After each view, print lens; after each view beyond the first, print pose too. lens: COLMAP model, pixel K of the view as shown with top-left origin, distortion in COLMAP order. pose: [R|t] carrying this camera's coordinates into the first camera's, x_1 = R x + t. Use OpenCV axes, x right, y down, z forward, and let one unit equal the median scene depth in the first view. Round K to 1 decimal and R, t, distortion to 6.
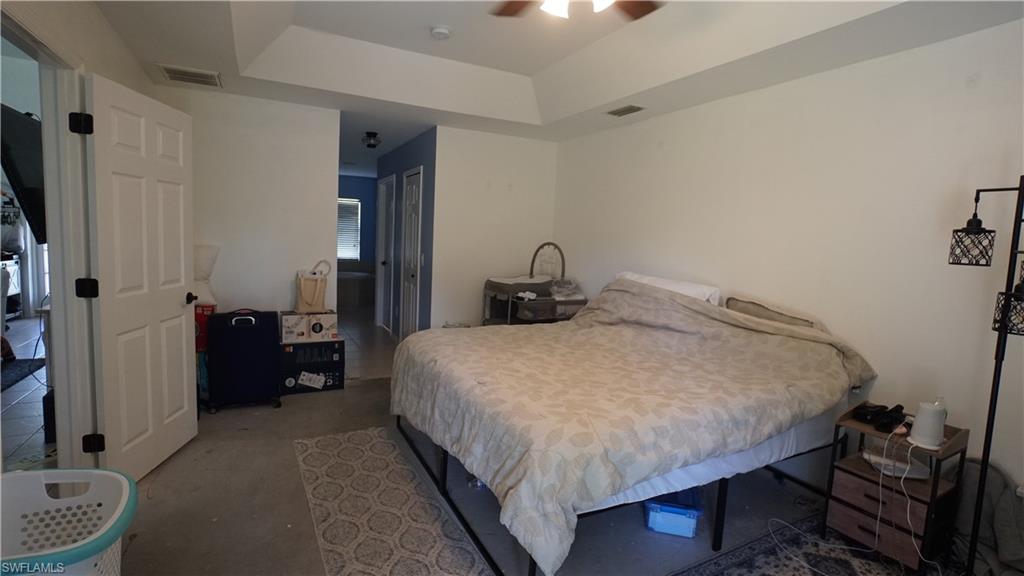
lens RADIAL K [[492.2, 0, 511.4], [0, 492.2, 279.9], [0, 0, 1]] dist [-0.031466, 0.007196]
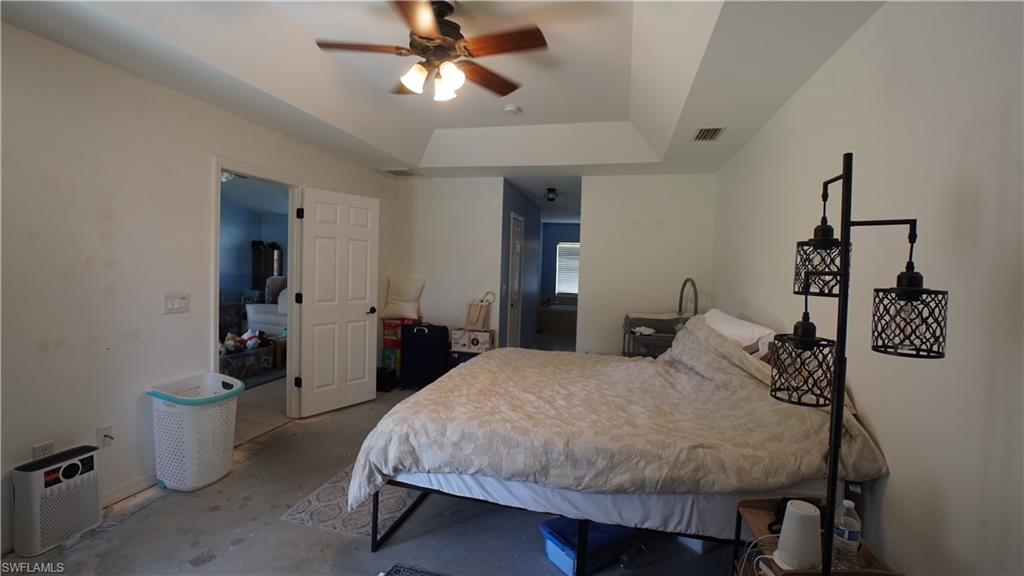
lens RADIAL K [[464.1, 0, 491.9], [0, 464.1, 274.3], [0, 0, 1]] dist [-0.018743, 0.005698]
pose [[0.725139, -0.008340, -0.688552, 0.801901], [-0.059316, 0.995454, -0.074525, 0.011348], [0.686043, 0.094883, 0.721347, 0.175729]]
